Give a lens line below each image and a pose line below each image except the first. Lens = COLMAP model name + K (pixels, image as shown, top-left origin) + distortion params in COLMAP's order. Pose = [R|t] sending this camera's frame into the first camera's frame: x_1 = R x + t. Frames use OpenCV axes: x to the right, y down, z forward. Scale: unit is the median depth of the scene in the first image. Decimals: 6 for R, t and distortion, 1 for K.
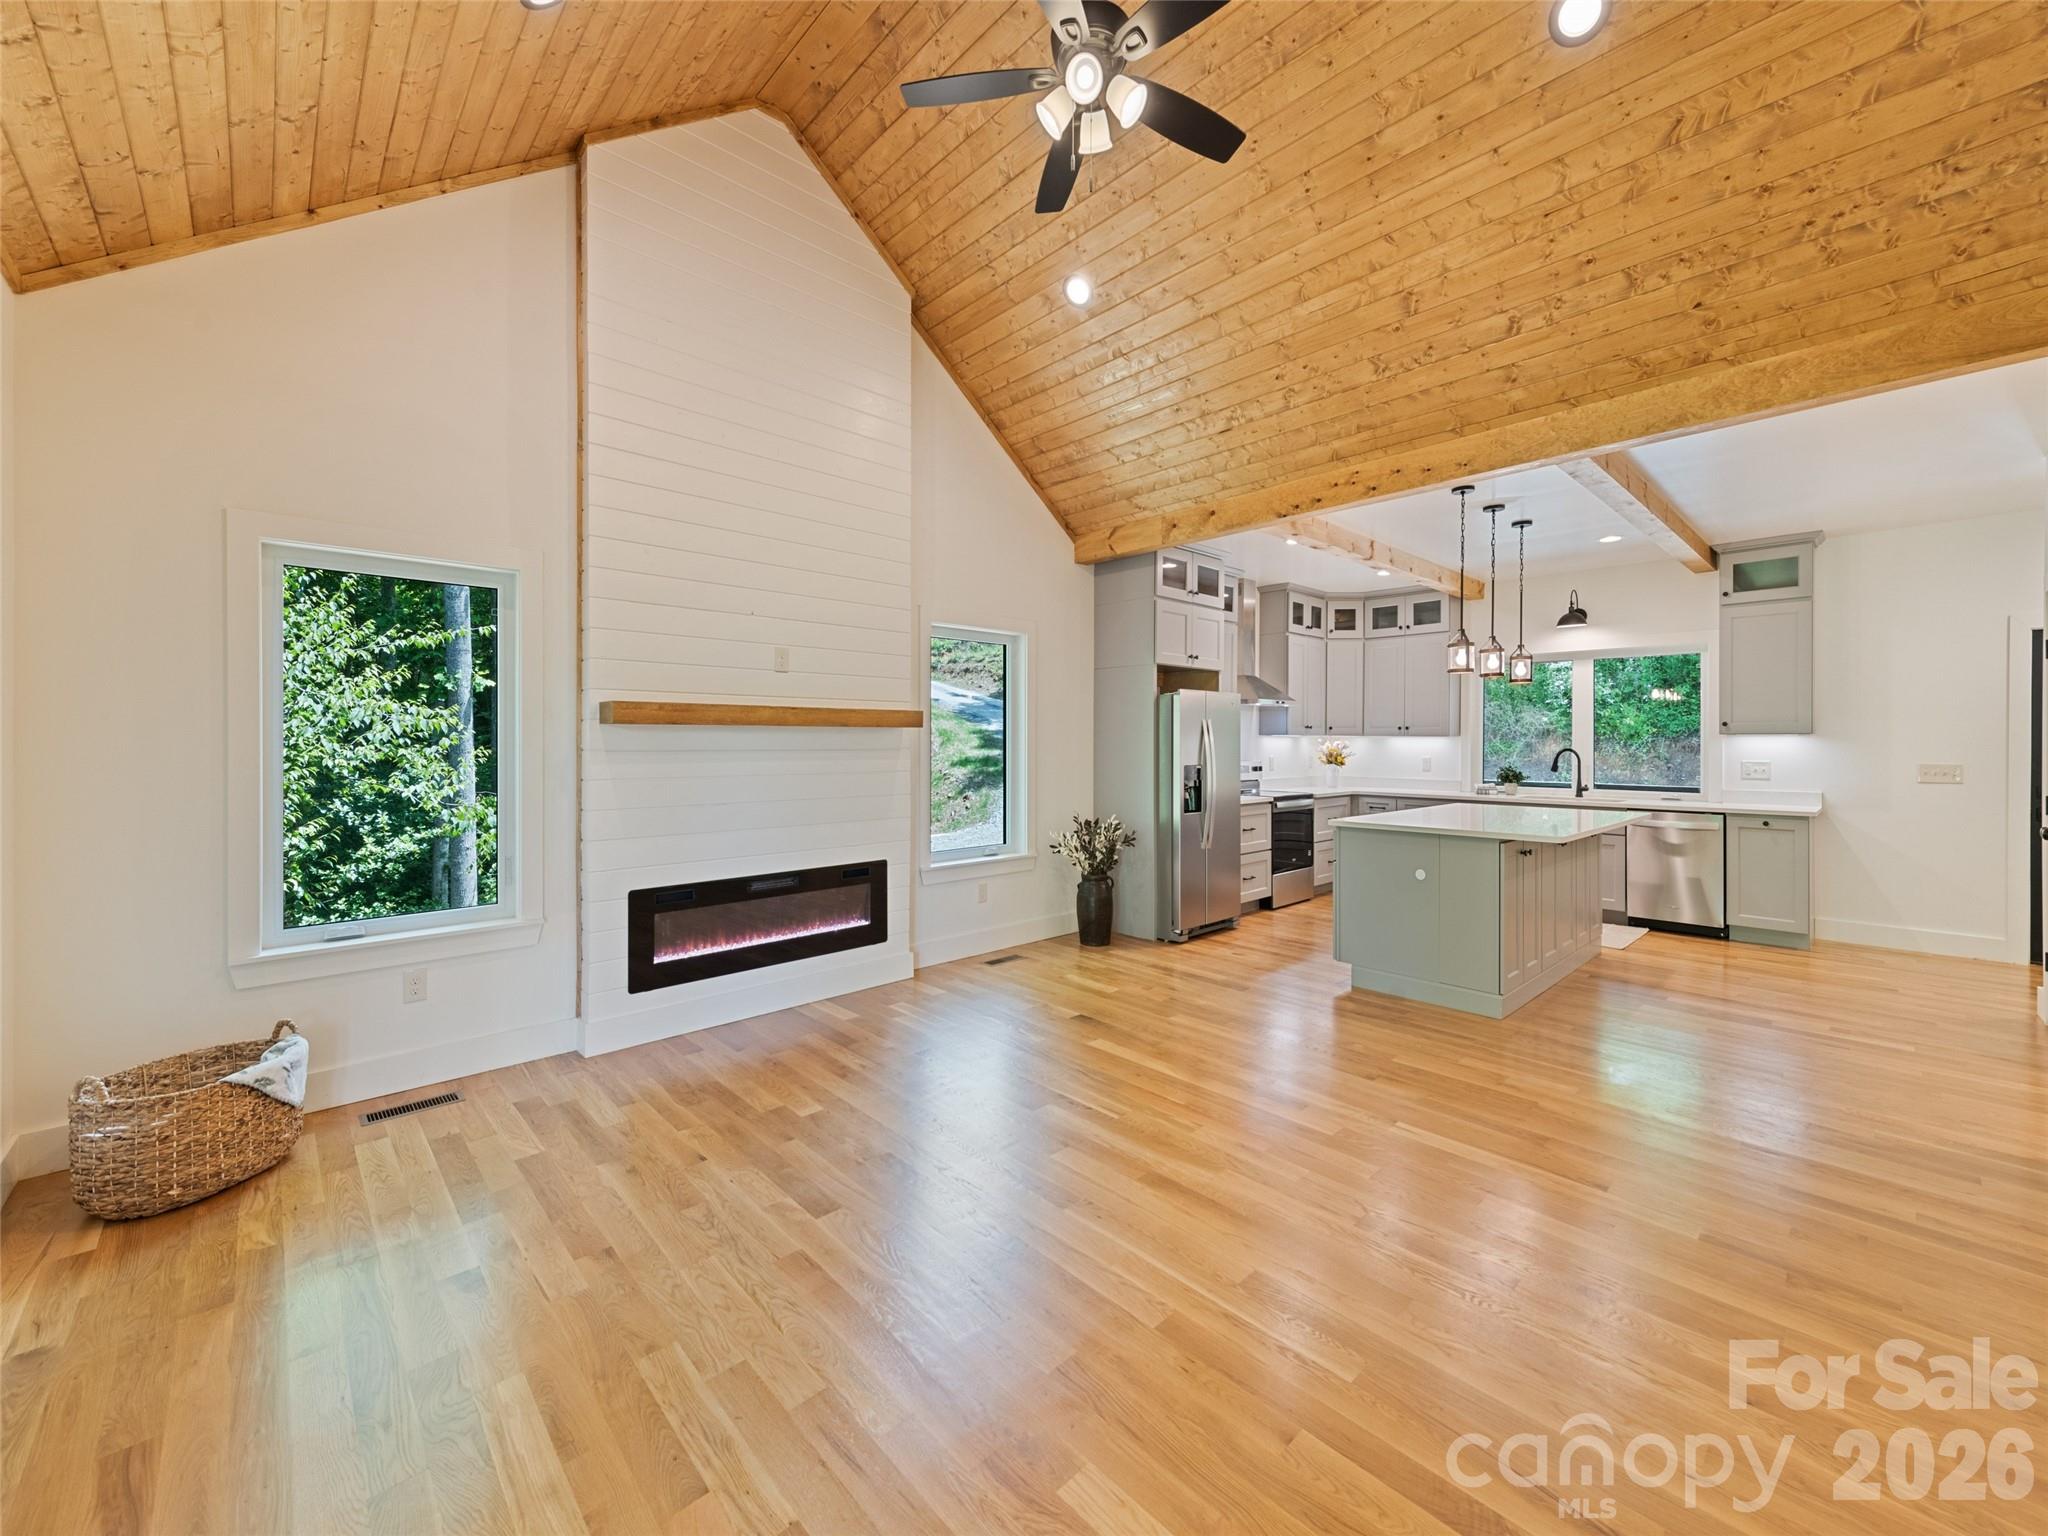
lens RADIAL K [[811.3, 0, 1014.9], [0, 811.3, 743.9], [0, 0, 1]] dist [0.017285, -0.003166]
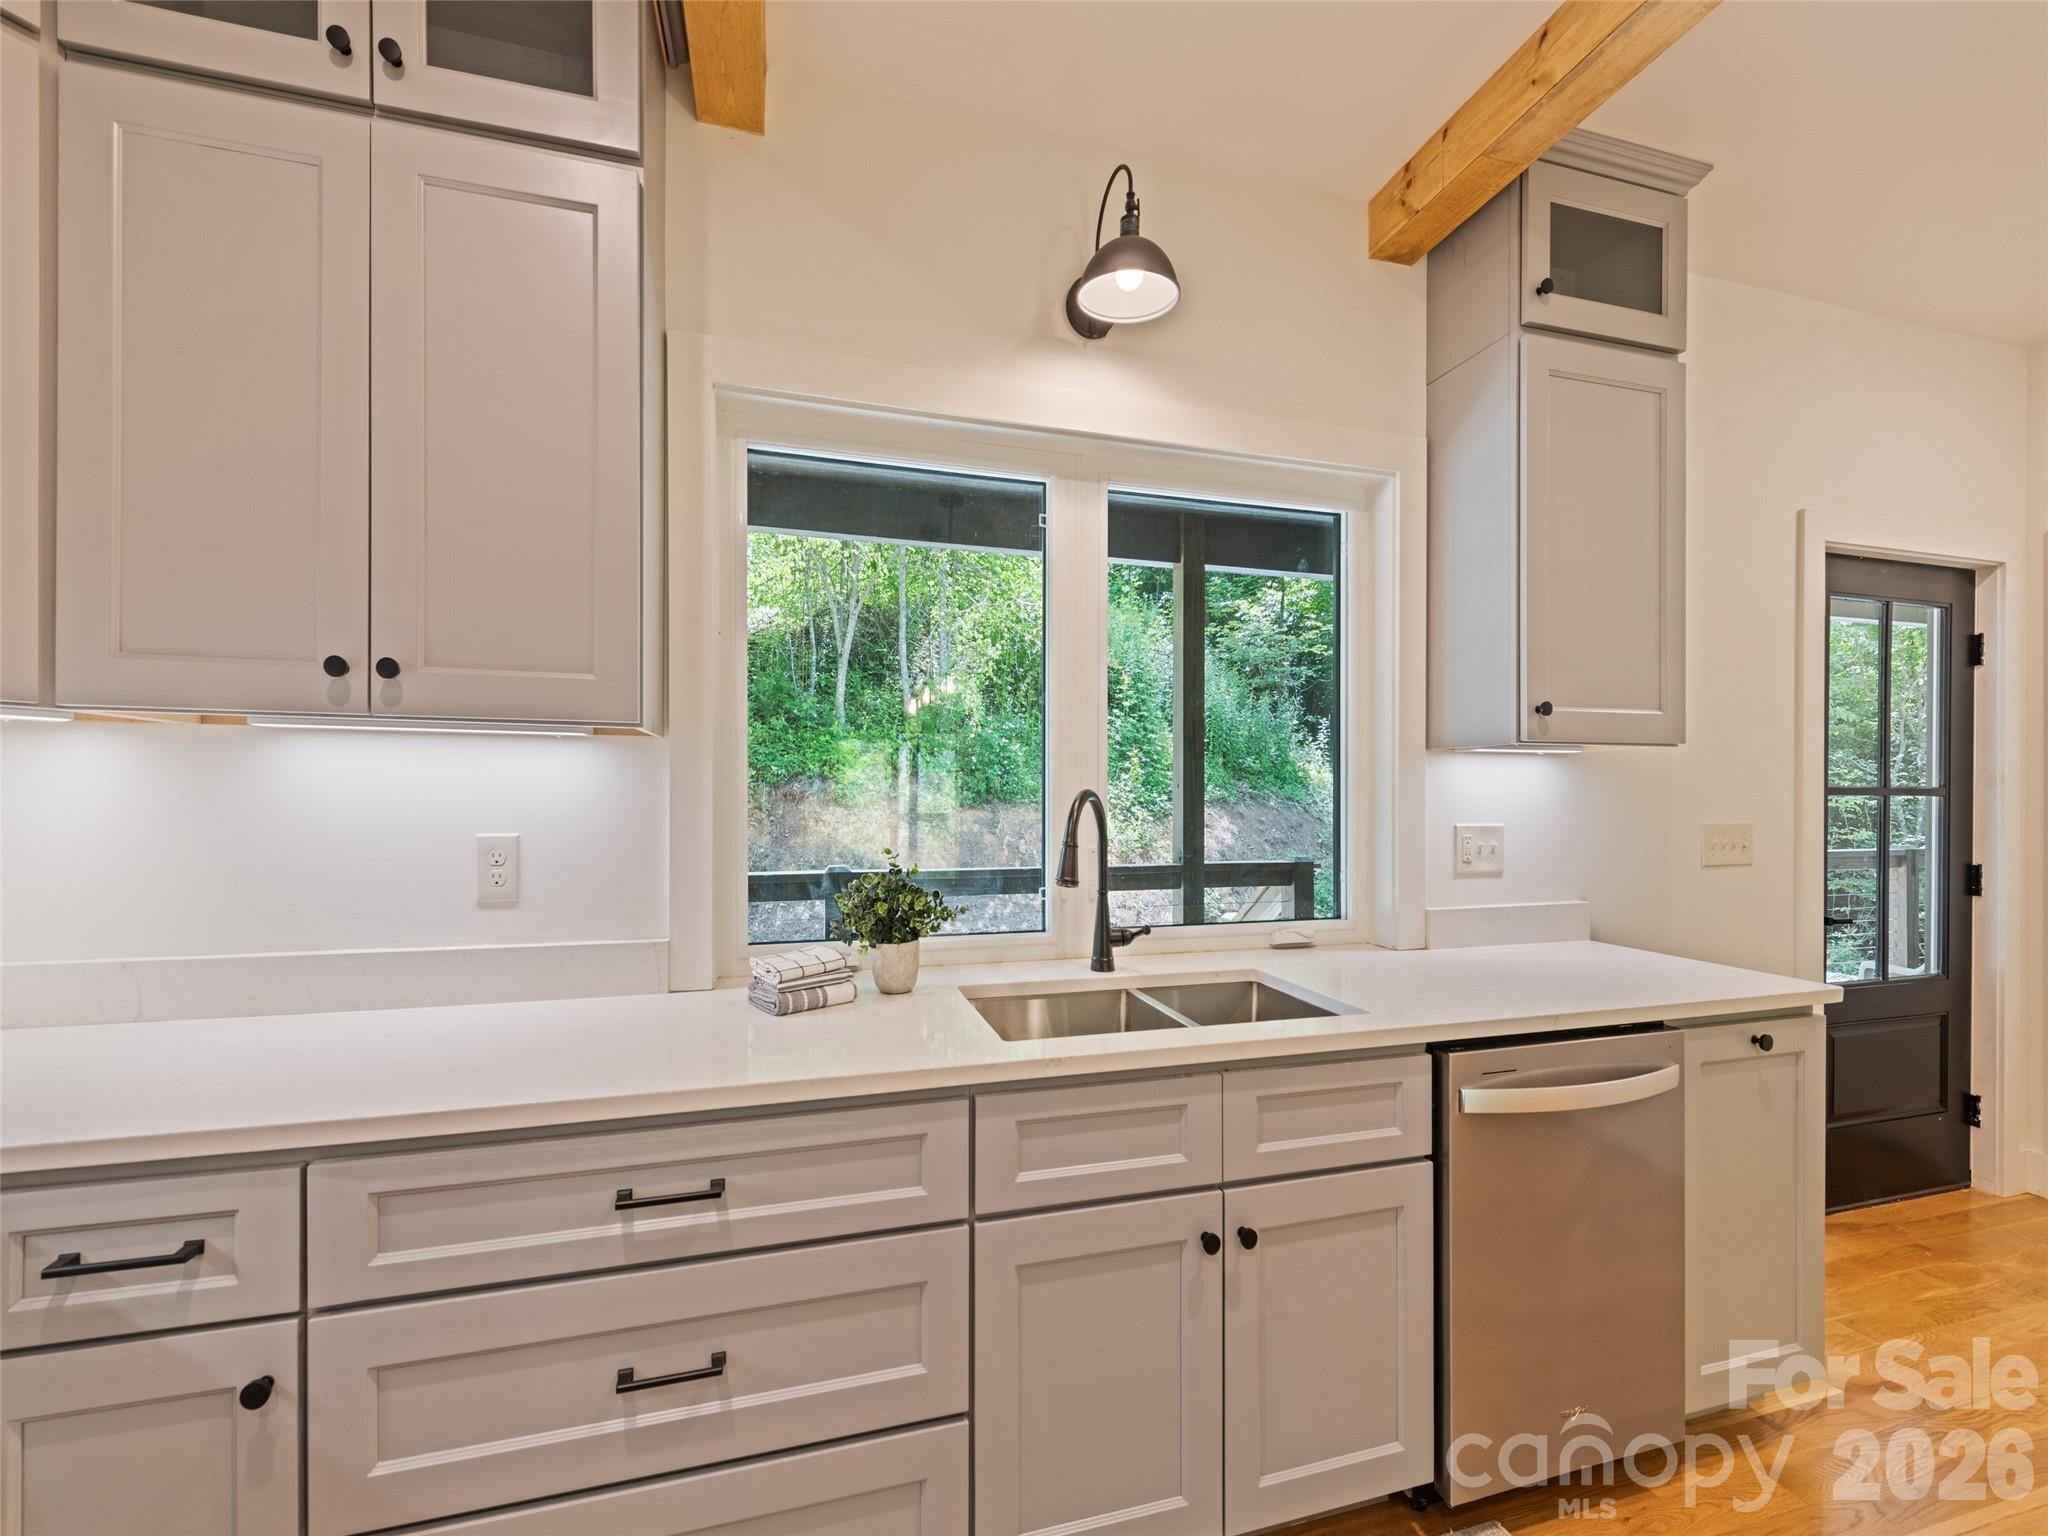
lens RADIAL K [[822.5, 0, 1013.7], [0, 822.5, 799.3], [0, 0, 1]] dist [0.003403, -0.000151]
pose [[0.455672, -0.006499, 0.890124, 0.514866], [0.001147, 0.999977, 0.006714, 0.007670], [-0.890147, -0.002039, 0.455669, 1.069642]]
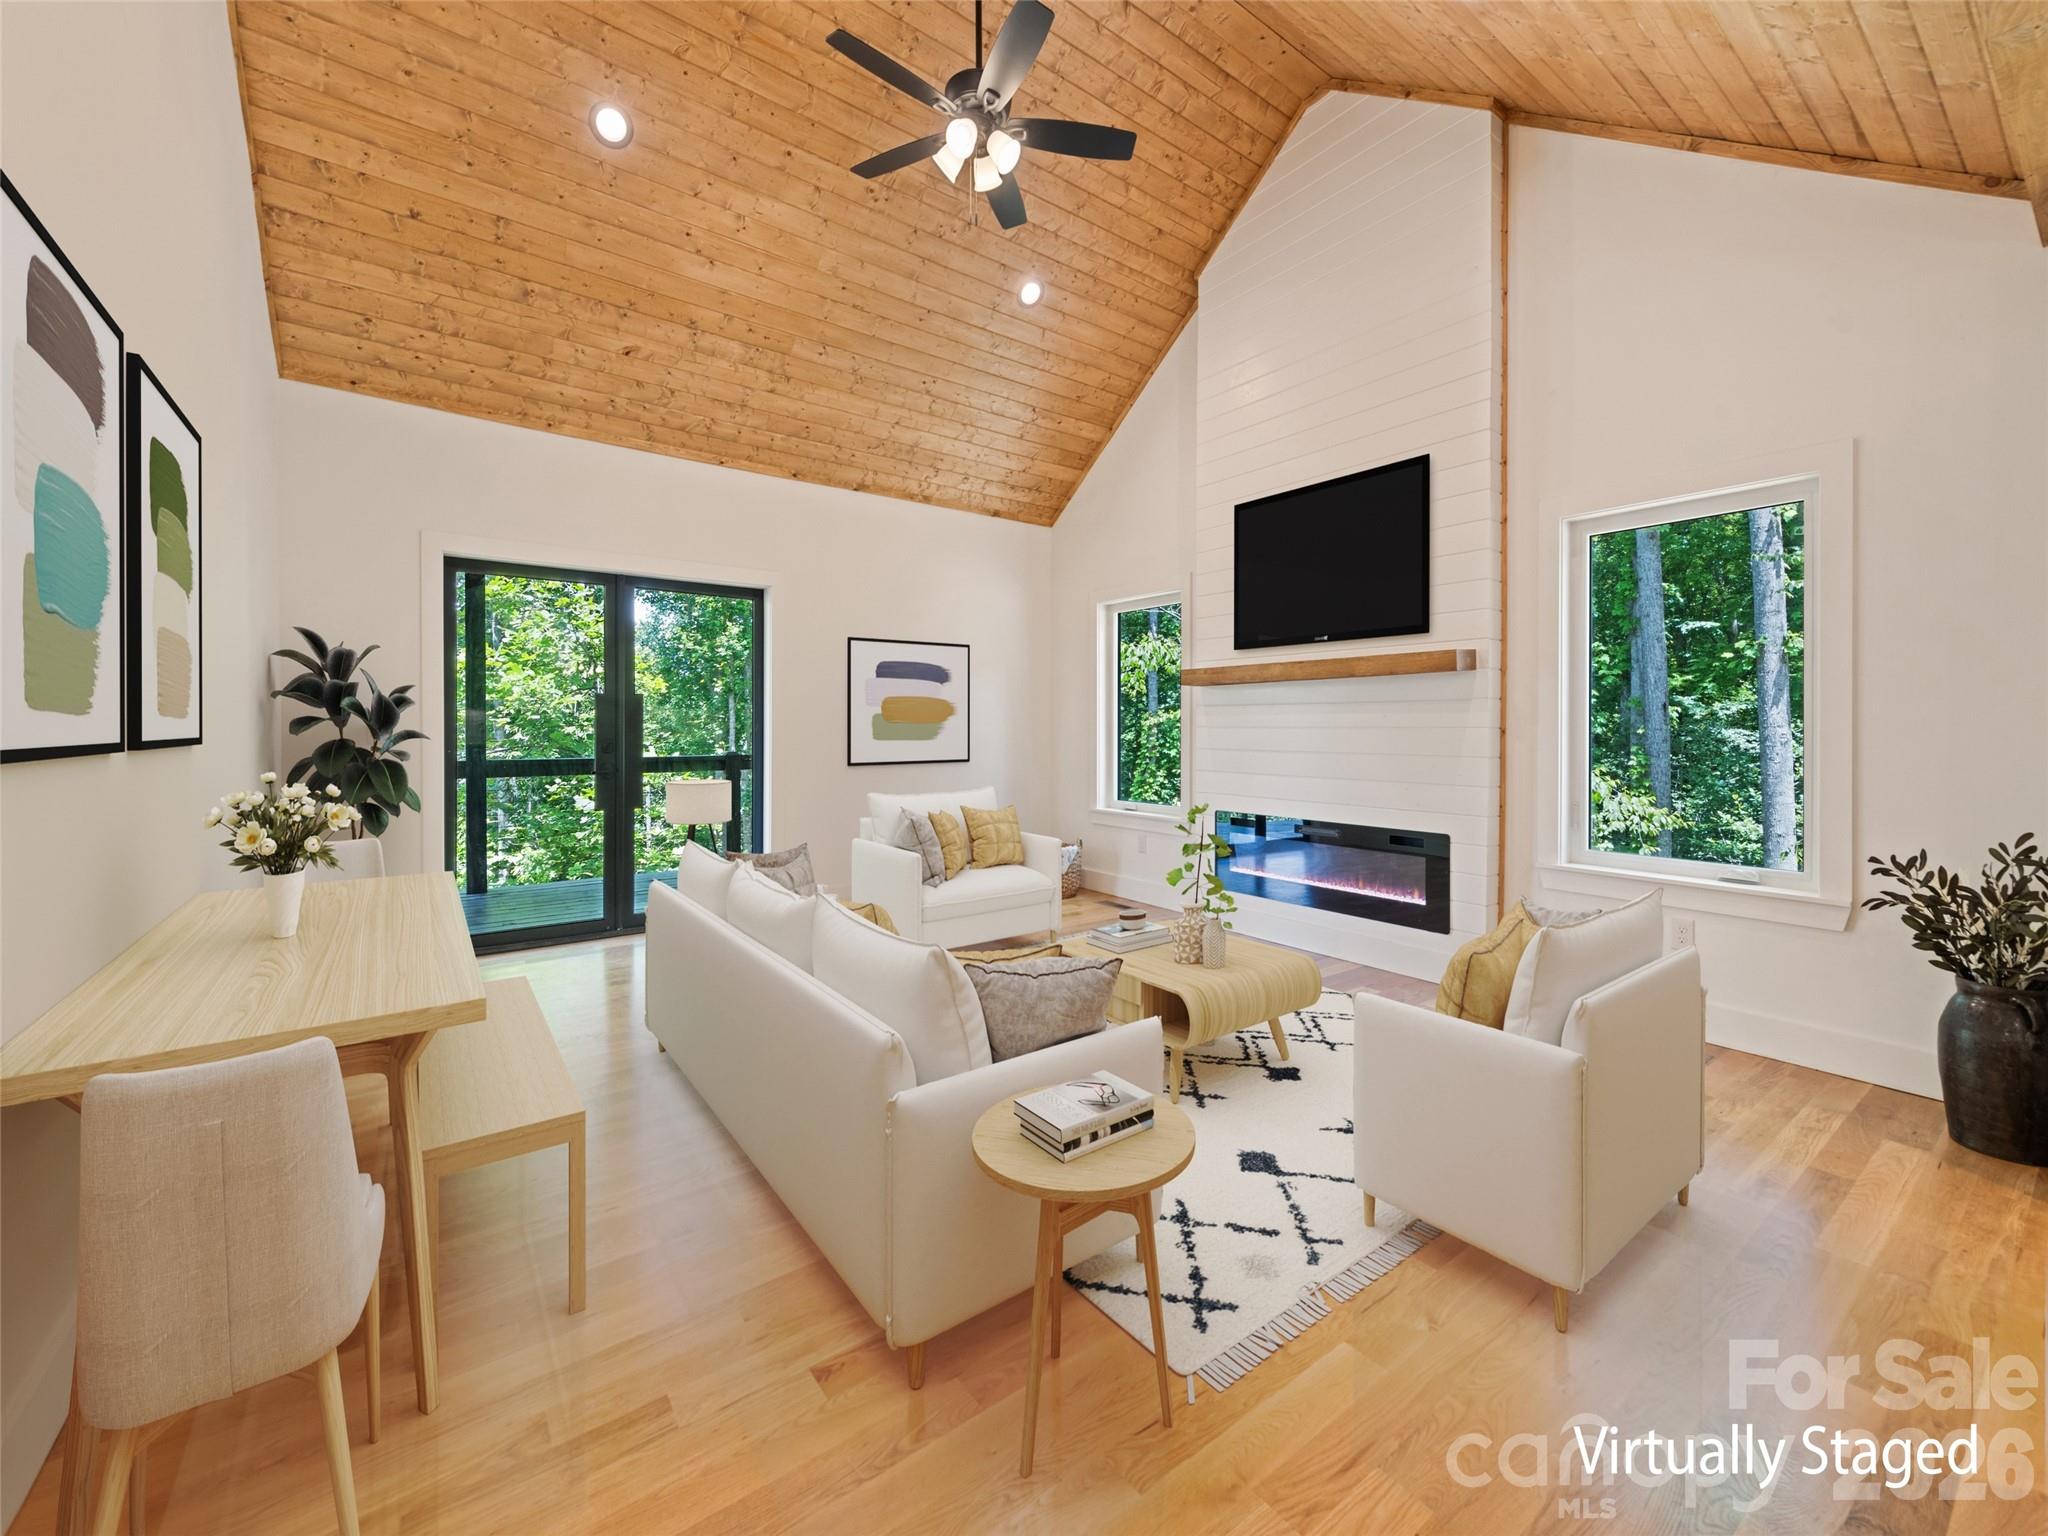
lens RADIAL K [[811.3, 0, 1018.3], [0, 811.3, 729.9], [0, 0, 1]] dist [0.017285, -0.003166]
pose [[-0.113362, 0.004485, -0.993544, 0.575434], [-0.005747, 0.999970, 0.005169, 0.028480], [0.993537, 0.006296, -0.113333, 0.538539]]
